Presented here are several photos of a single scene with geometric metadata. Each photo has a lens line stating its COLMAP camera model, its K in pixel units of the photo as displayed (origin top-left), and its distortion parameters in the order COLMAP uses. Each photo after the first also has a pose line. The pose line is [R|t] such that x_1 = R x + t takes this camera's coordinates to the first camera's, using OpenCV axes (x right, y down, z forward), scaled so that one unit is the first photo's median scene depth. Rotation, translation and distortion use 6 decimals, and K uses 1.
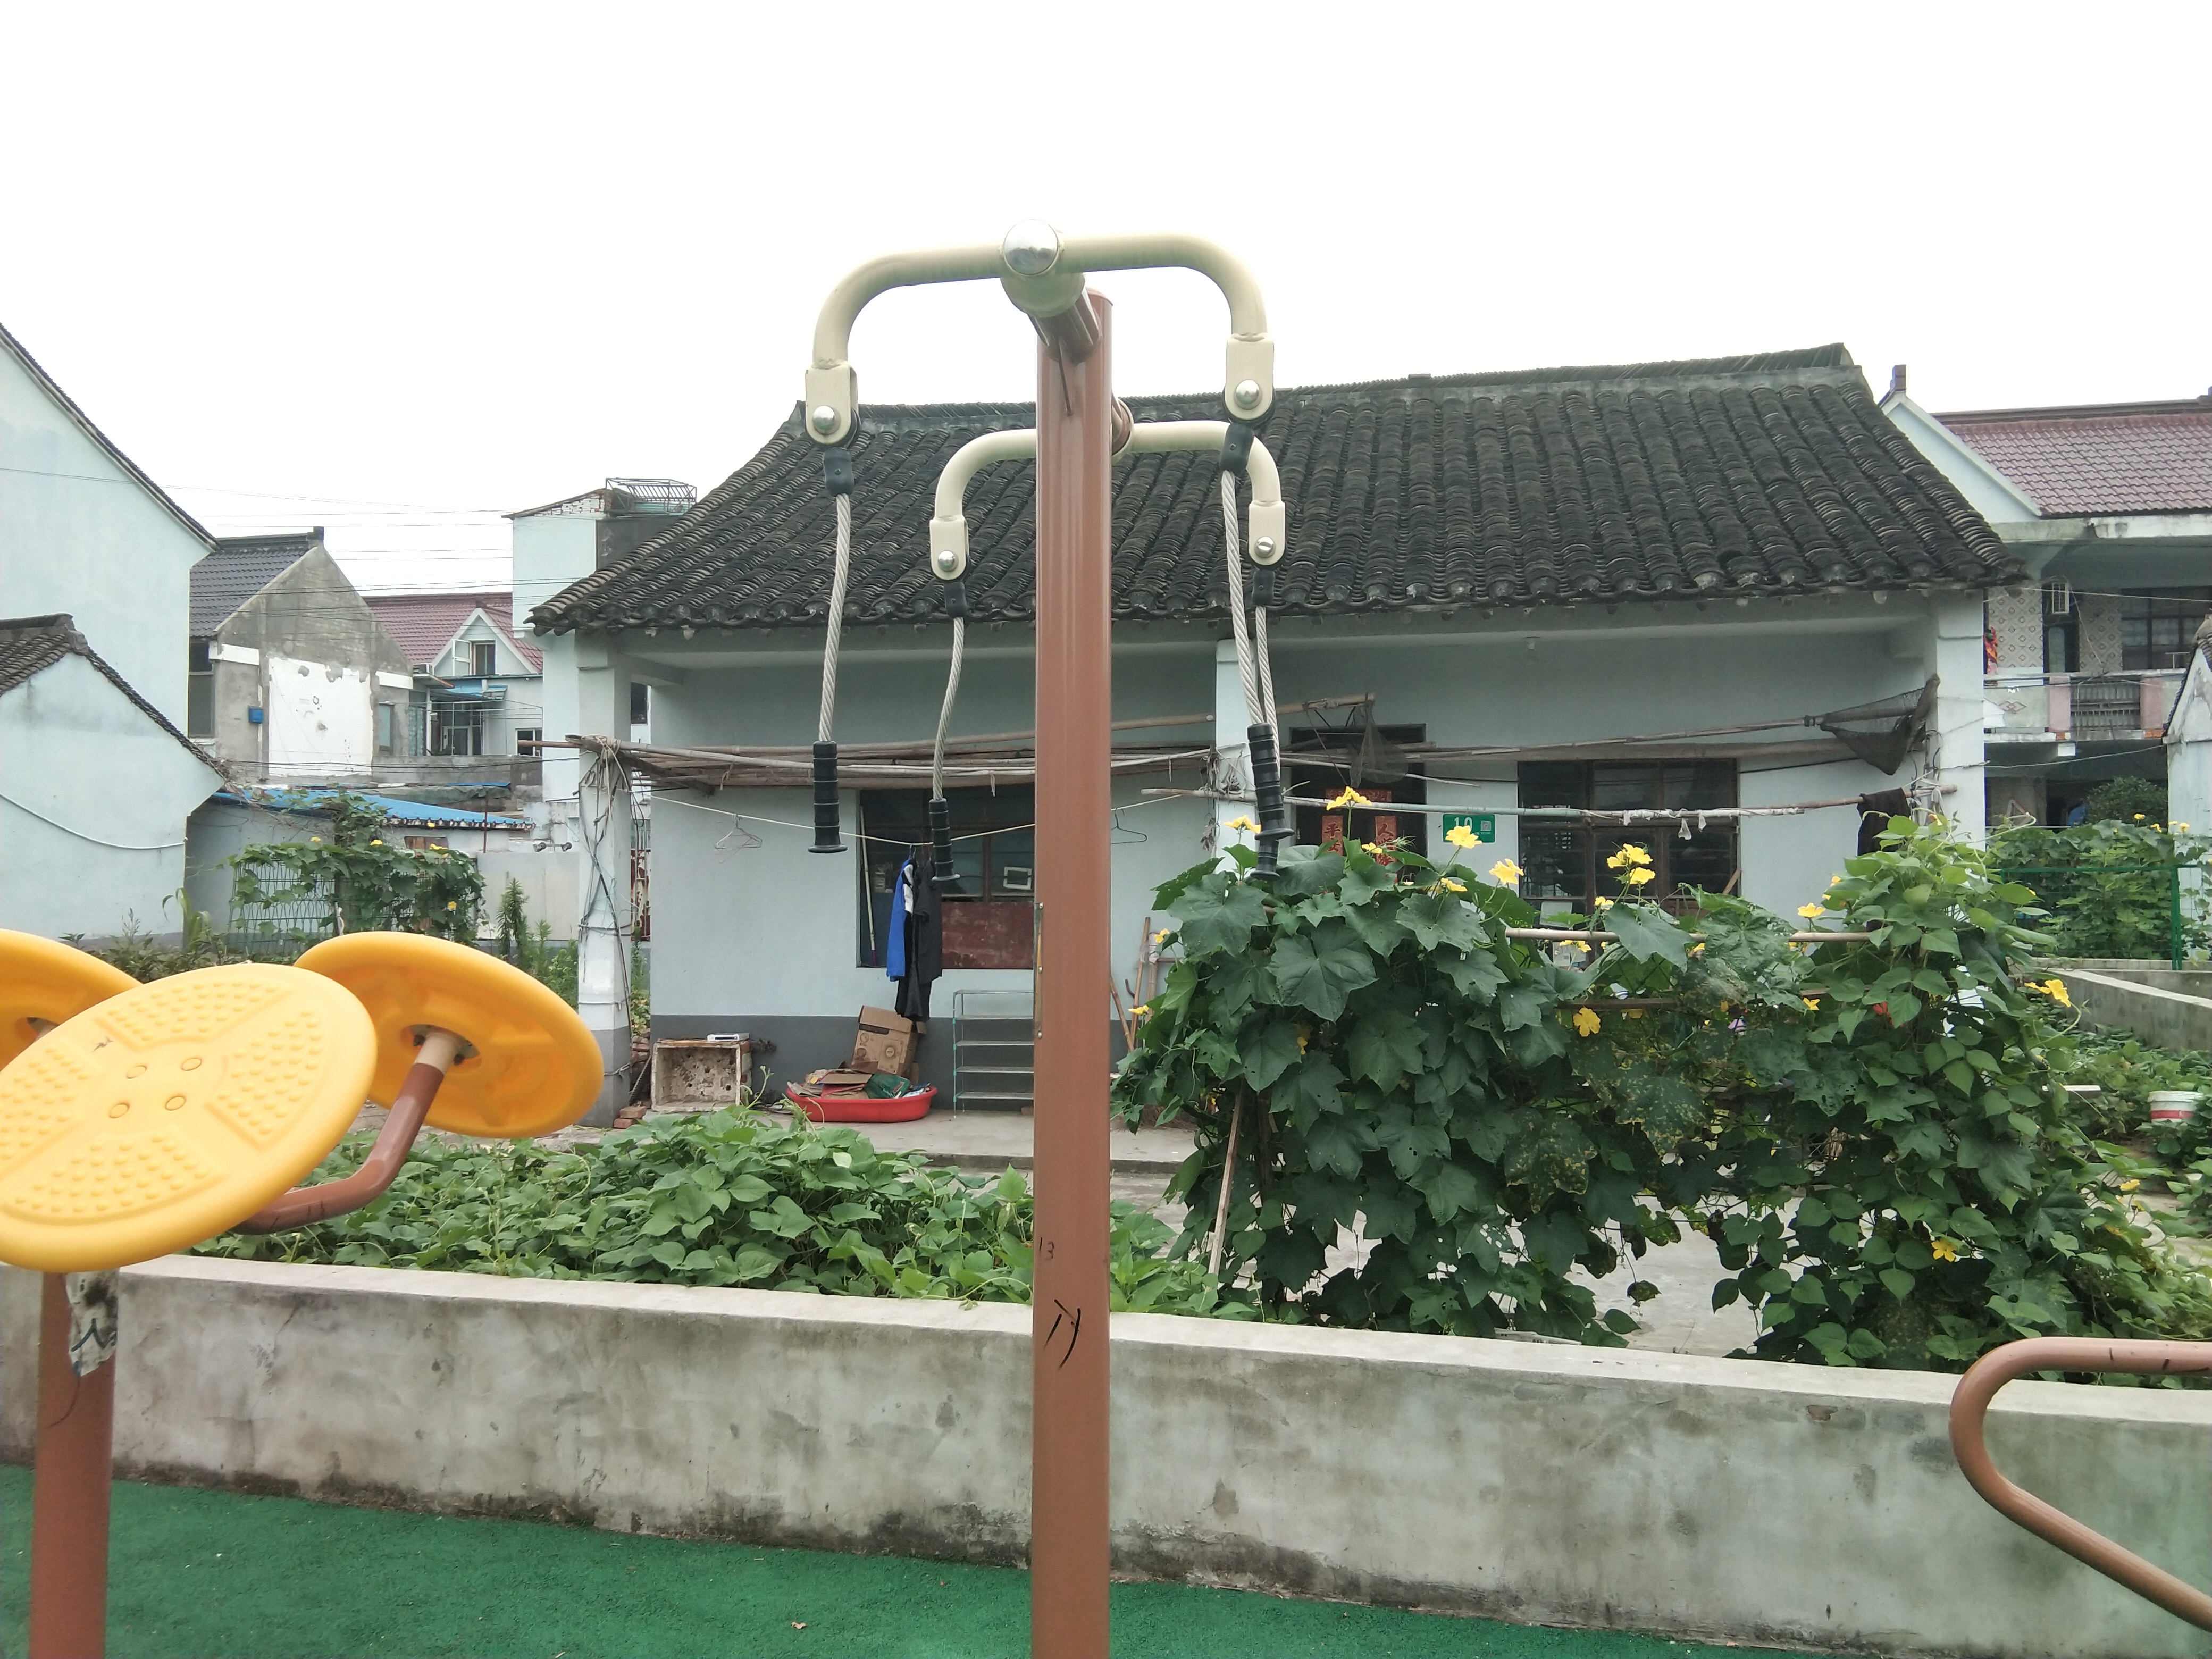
lens RADIAL K [[1767.9, 0, 1119.6], [0, 1767.9, 807.1], [0, 0, 1]] dist [0.094876, -0.139493]
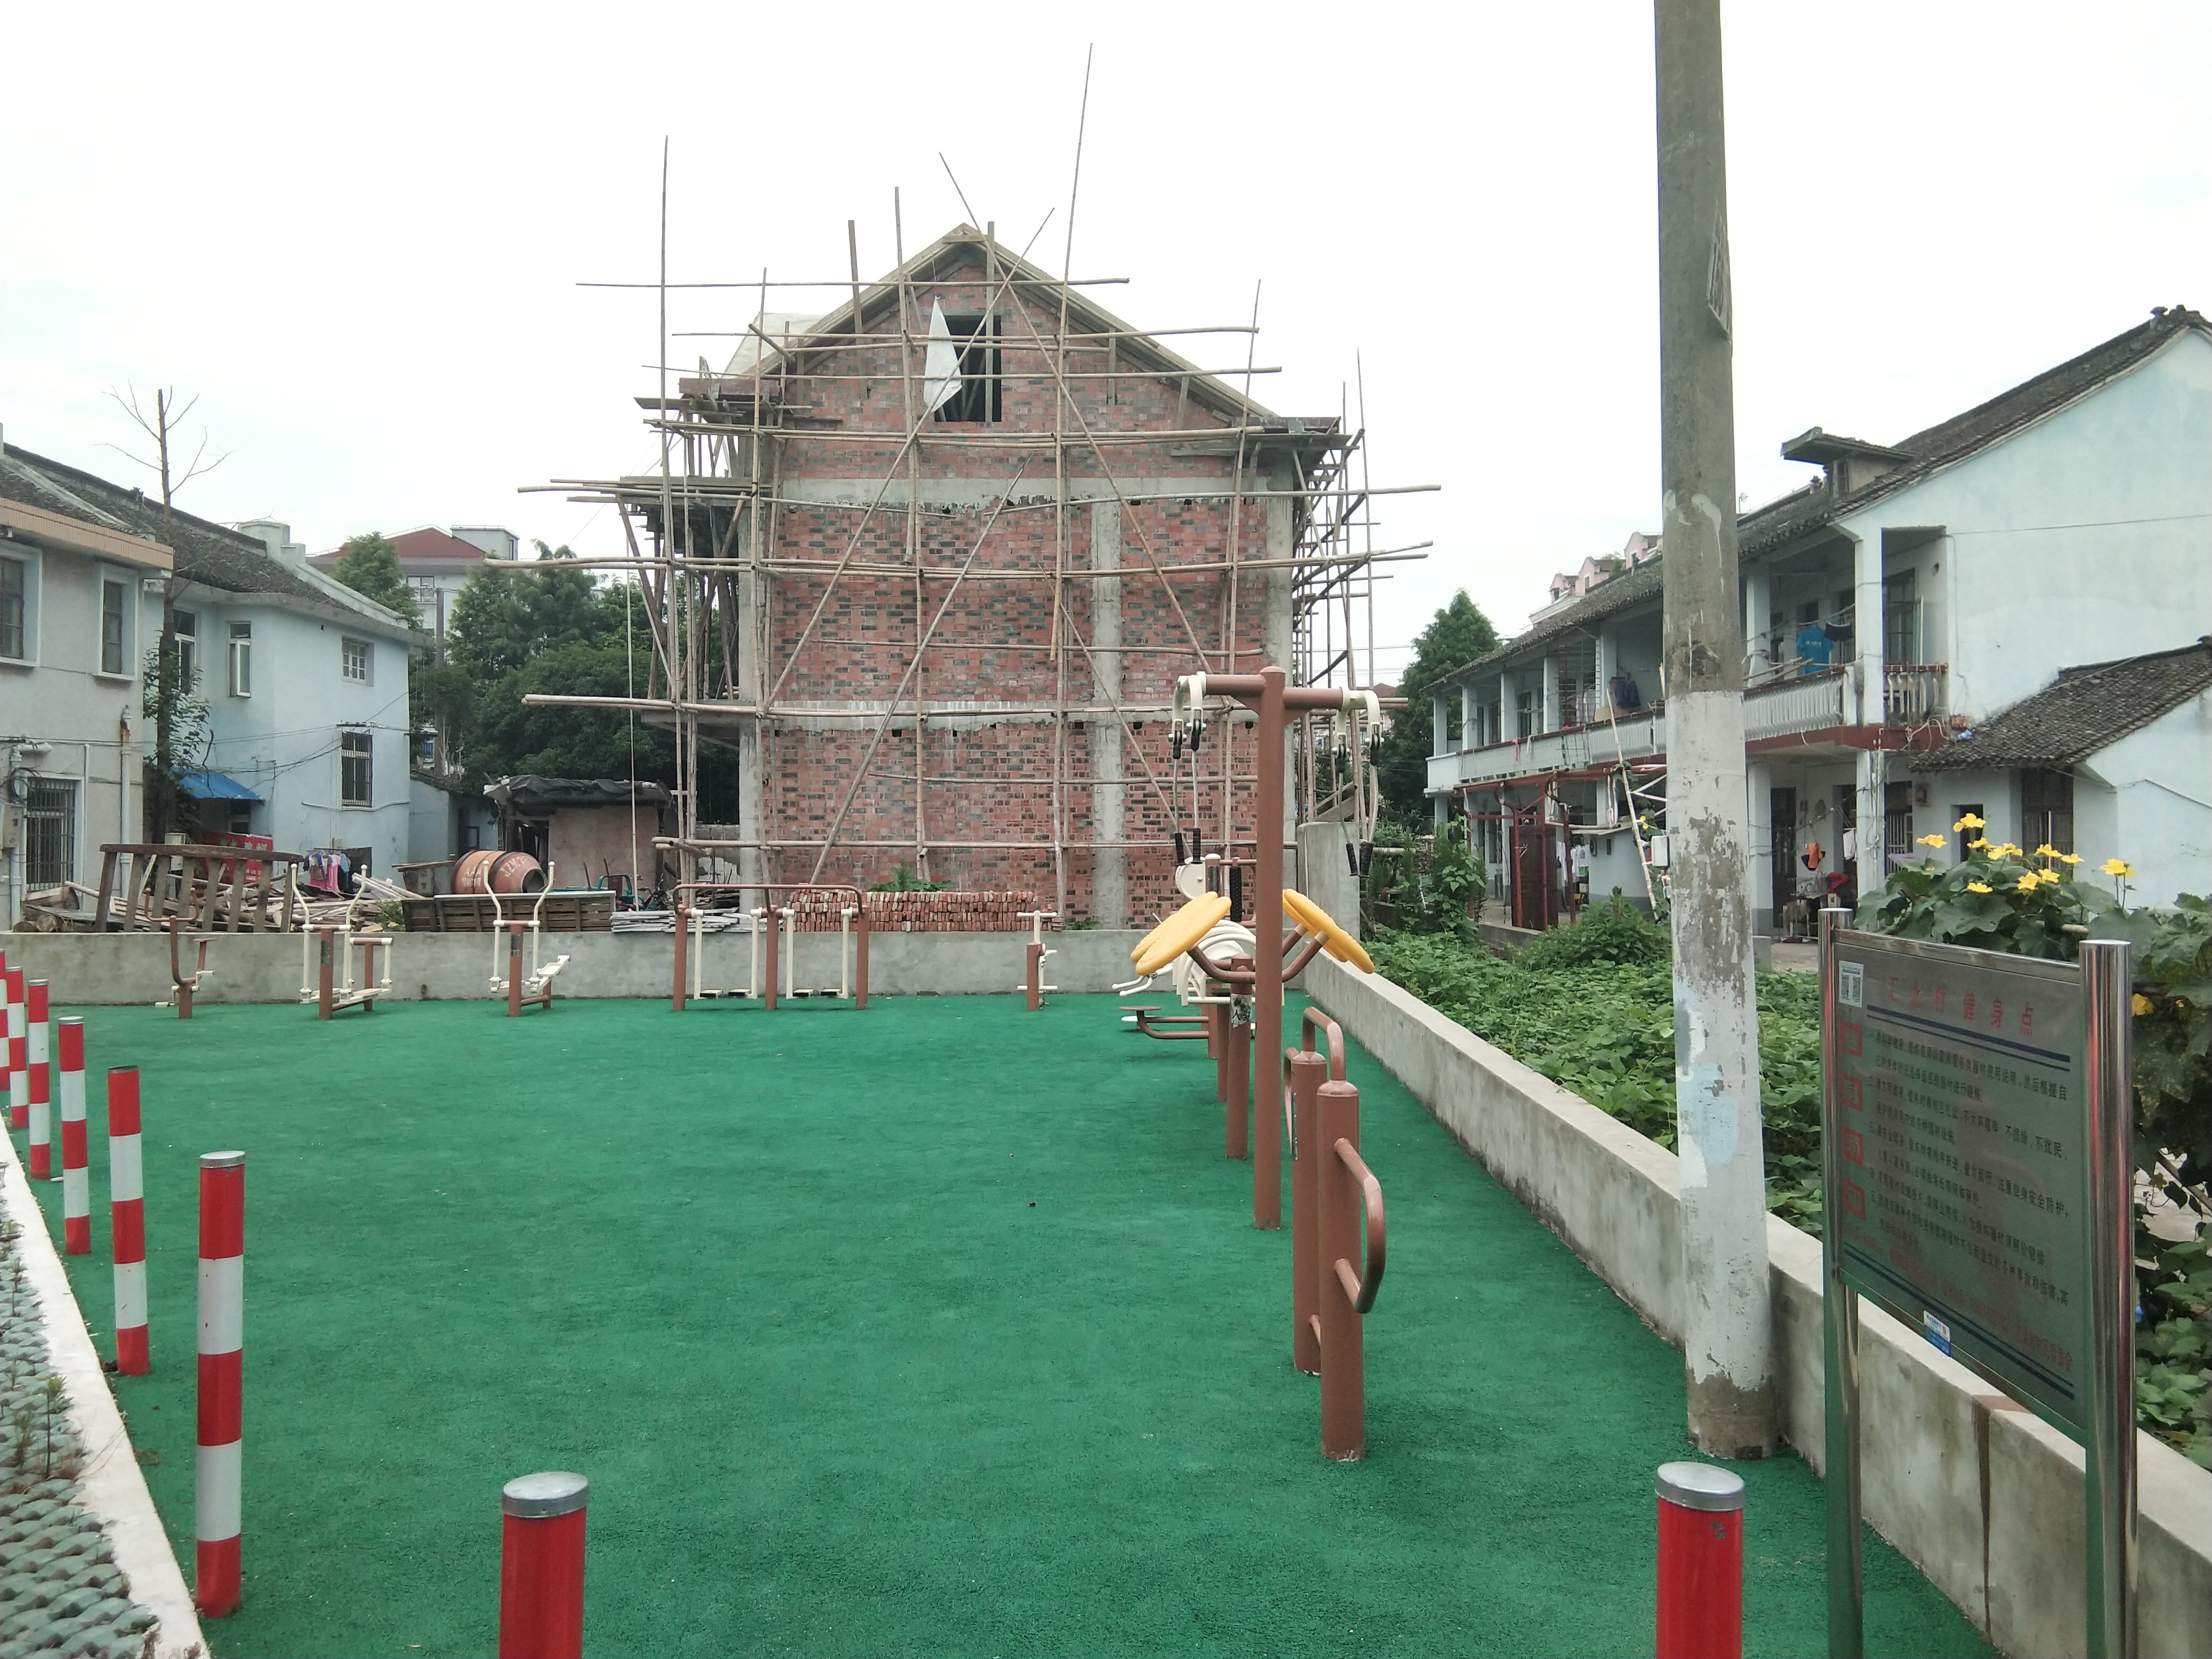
lens RADIAL K [[1767.9, 0, 1089.2], [0, 1767.9, 794.9], [0, 0, 1]] dist [0.094876, -0.139493]
pose [[0.222081, -0.023699, -0.974740, 1.394448], [0.032451, 0.999330, -0.016903, -0.027083], [0.974488, -0.027877, 0.222701, 0.044203]]
